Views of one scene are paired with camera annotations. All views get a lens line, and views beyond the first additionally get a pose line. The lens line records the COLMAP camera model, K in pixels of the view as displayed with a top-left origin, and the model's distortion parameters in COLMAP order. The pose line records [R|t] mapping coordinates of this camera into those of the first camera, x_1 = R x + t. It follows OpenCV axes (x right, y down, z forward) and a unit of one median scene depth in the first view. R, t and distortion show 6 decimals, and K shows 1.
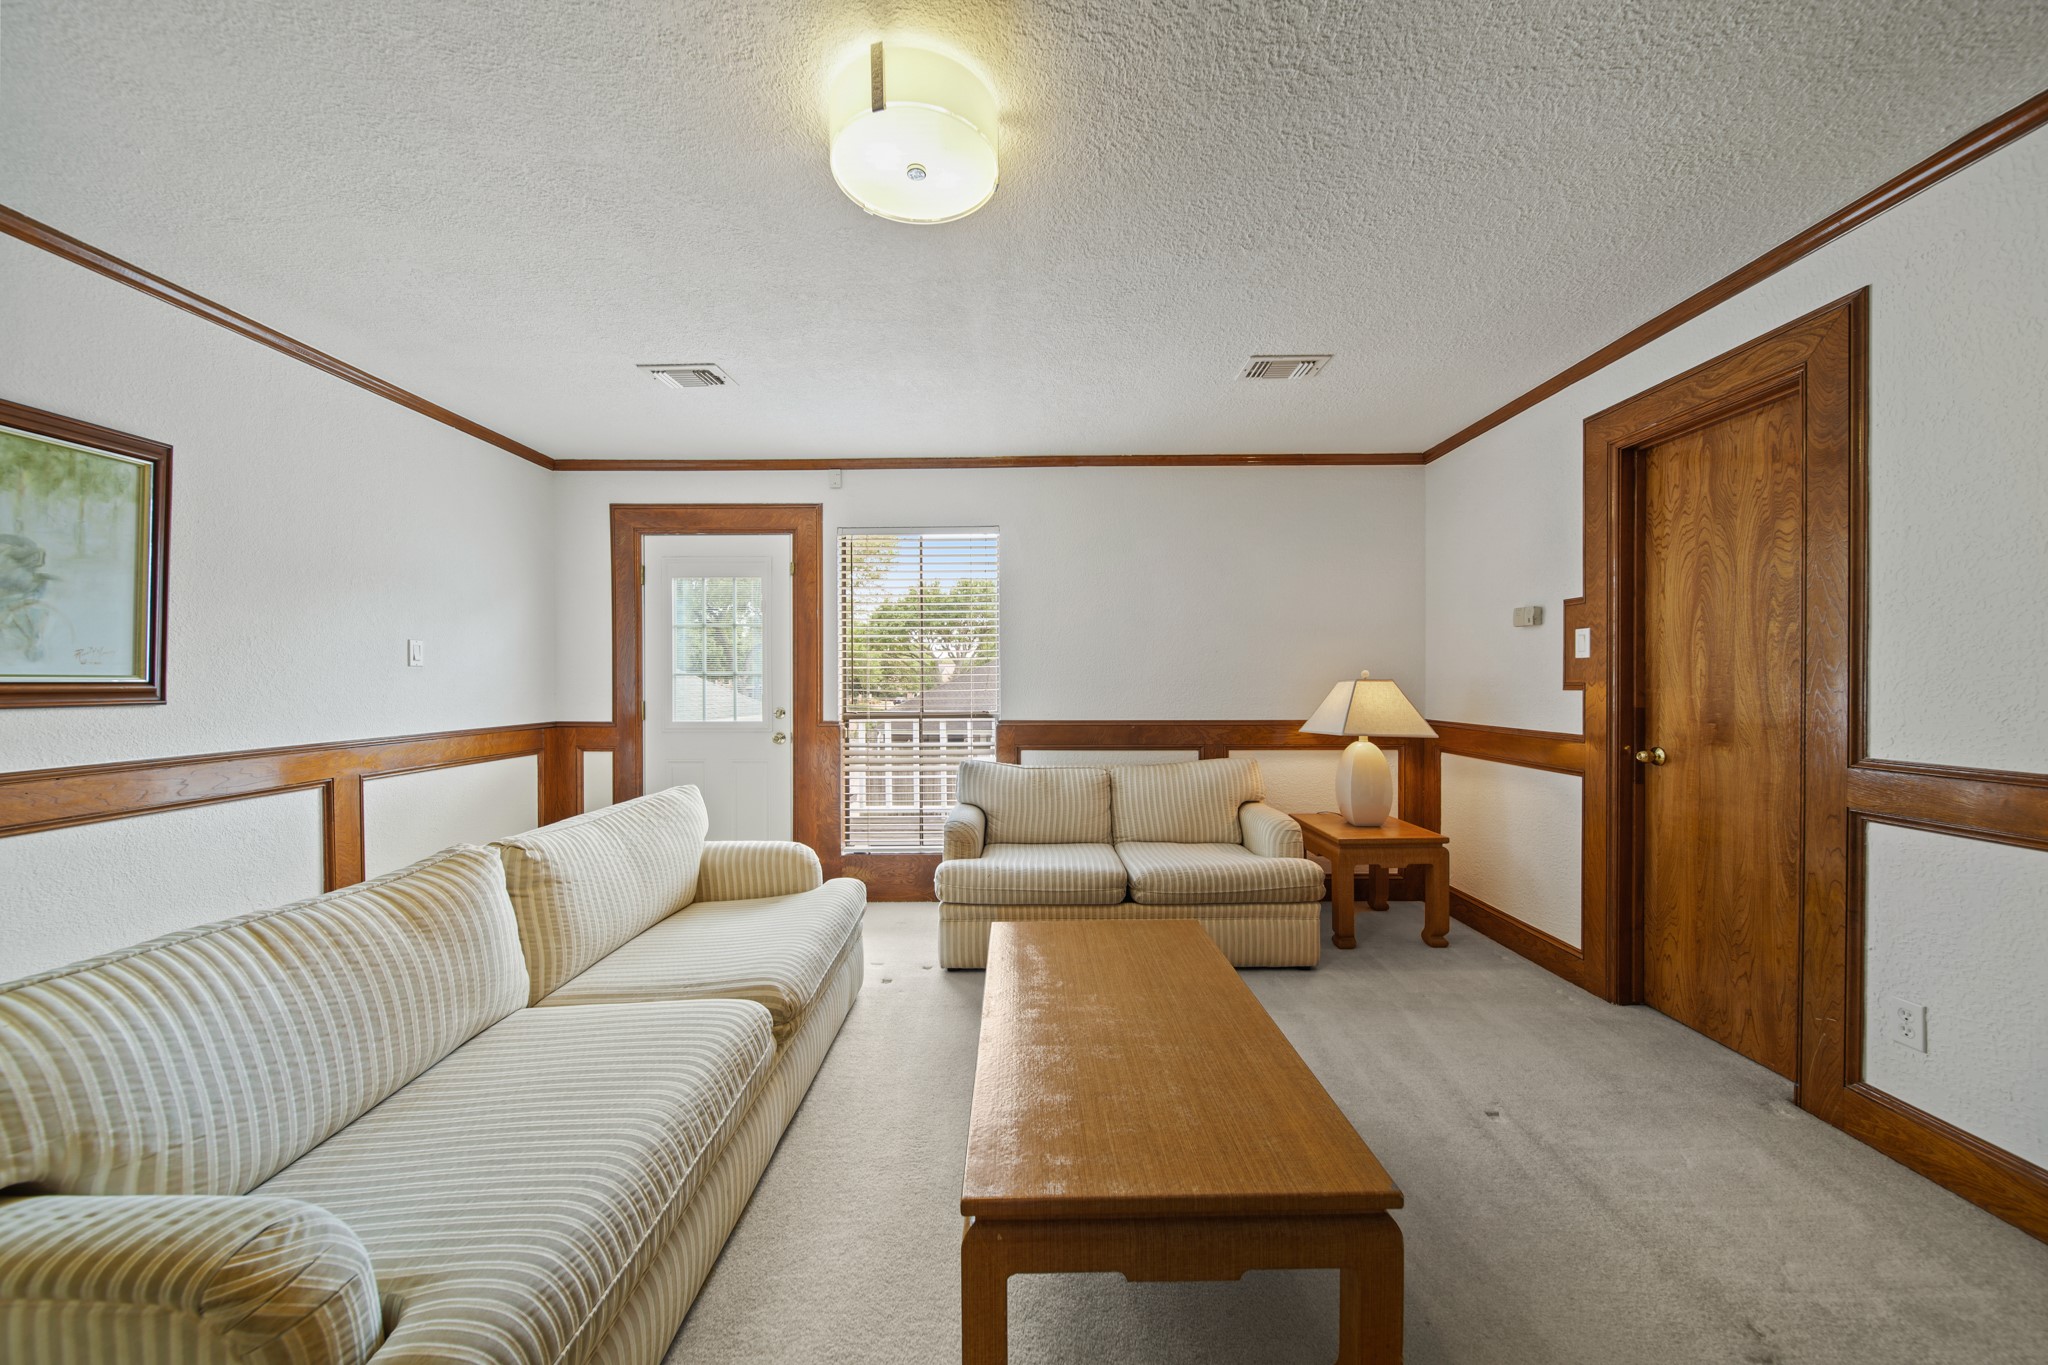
lens RADIAL K [[718.4, 0, 1027.3], [0, 718.4, 683.9], [0, 0, 1]] dist [-0.000796, -0.000224]
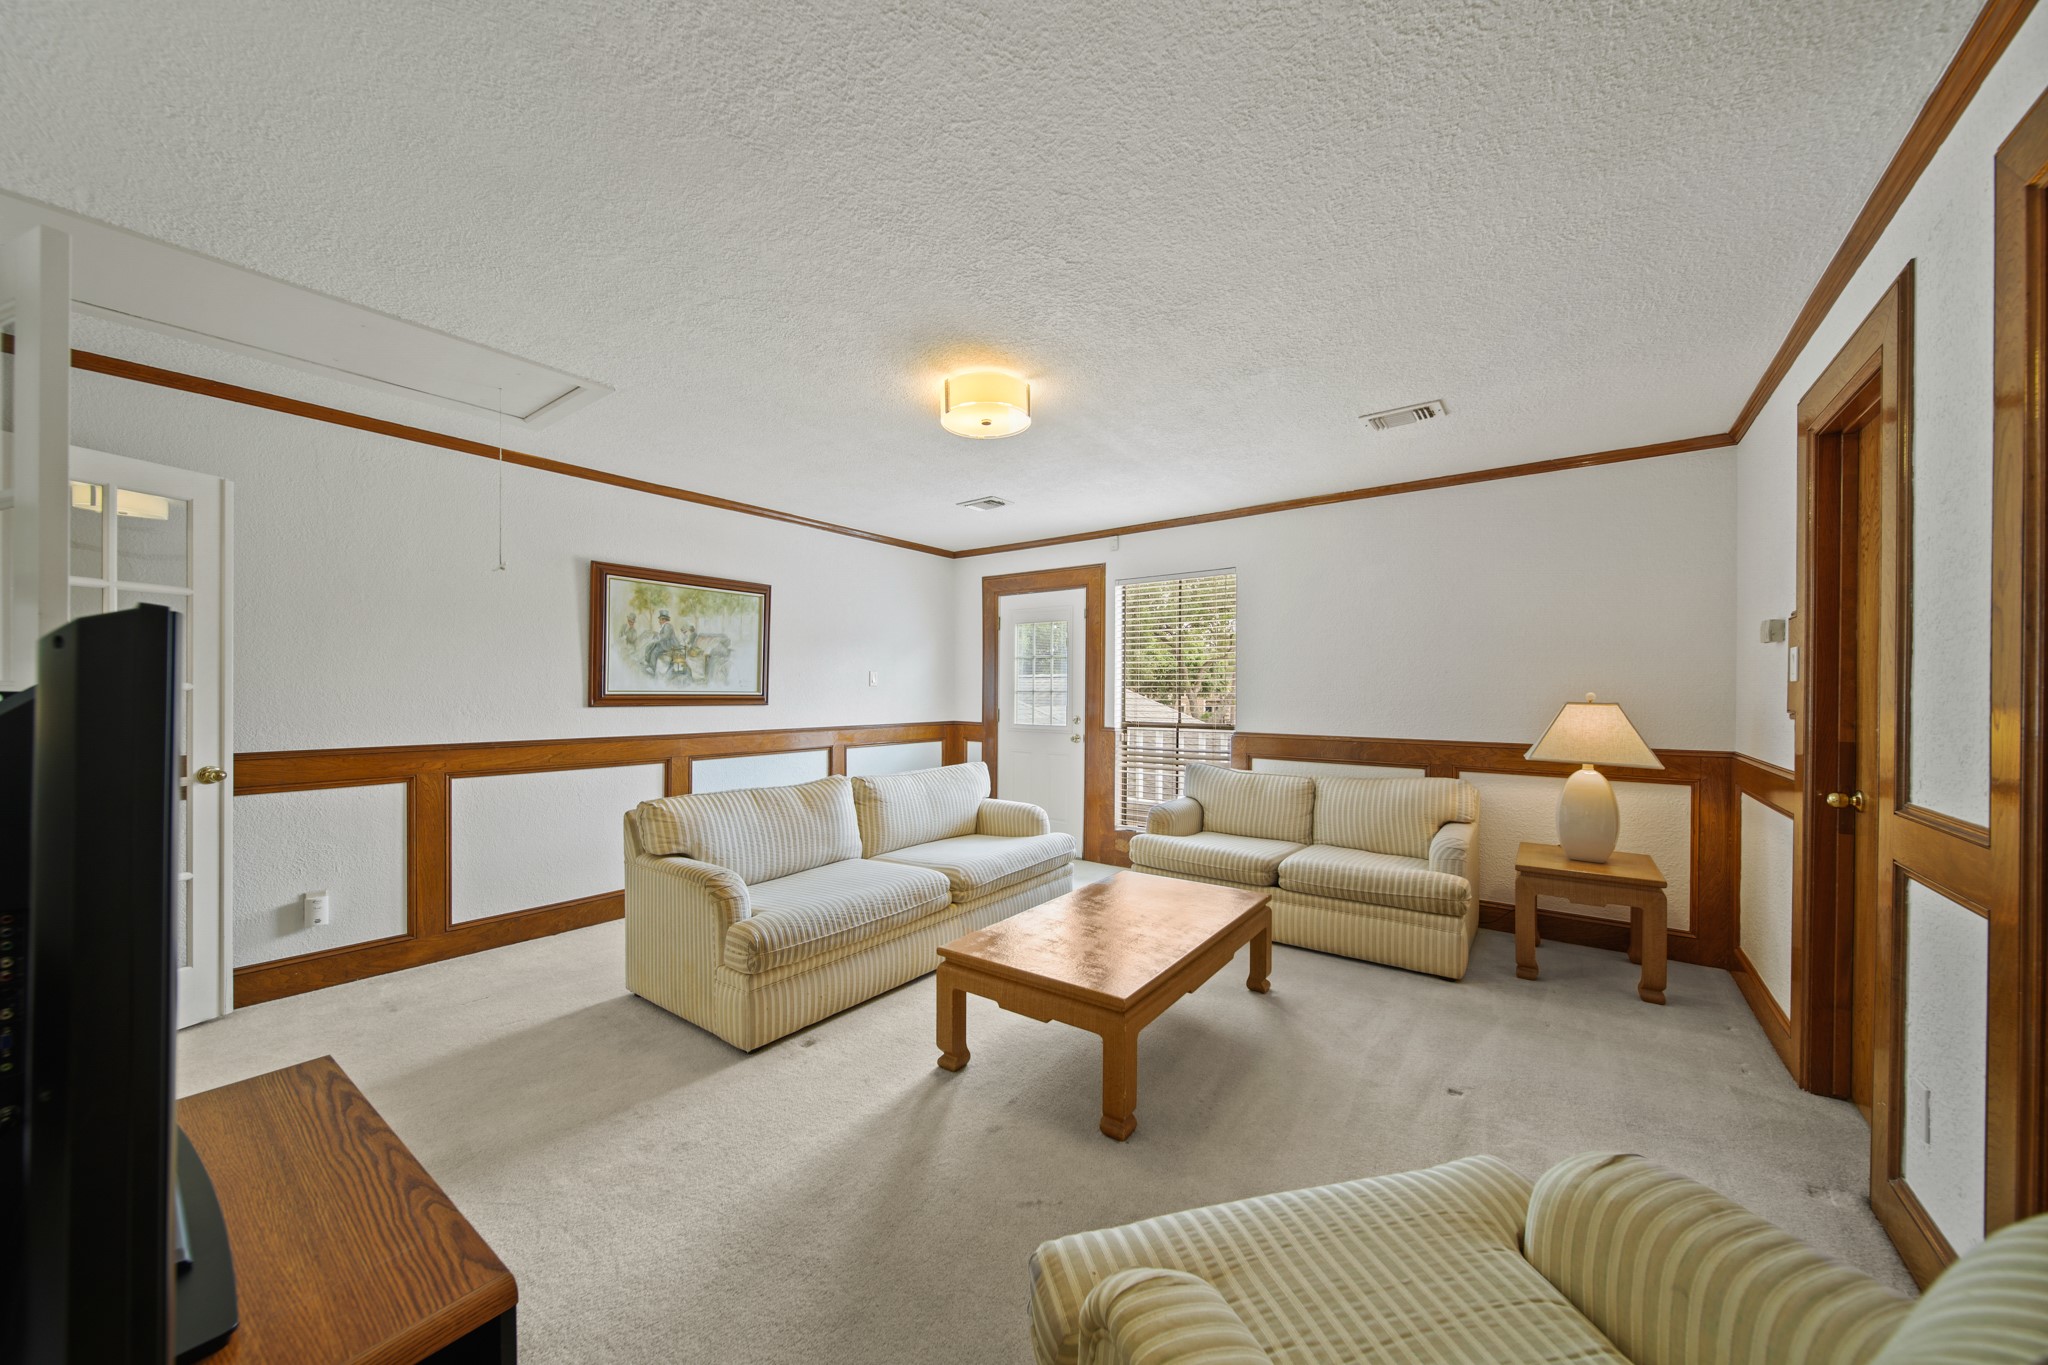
lens RADIAL K [[720.5, 0, 1024.9], [0, 720.5, 692.9], [0, 0, 1]] dist [-0.000272, -0.000240]
pose [[0.805092, 0.008841, -0.593085, 0.445569], [-0.011945, 0.999928, -0.001309, -0.008795], [0.593030, 0.008139, 0.805139, -0.181960]]
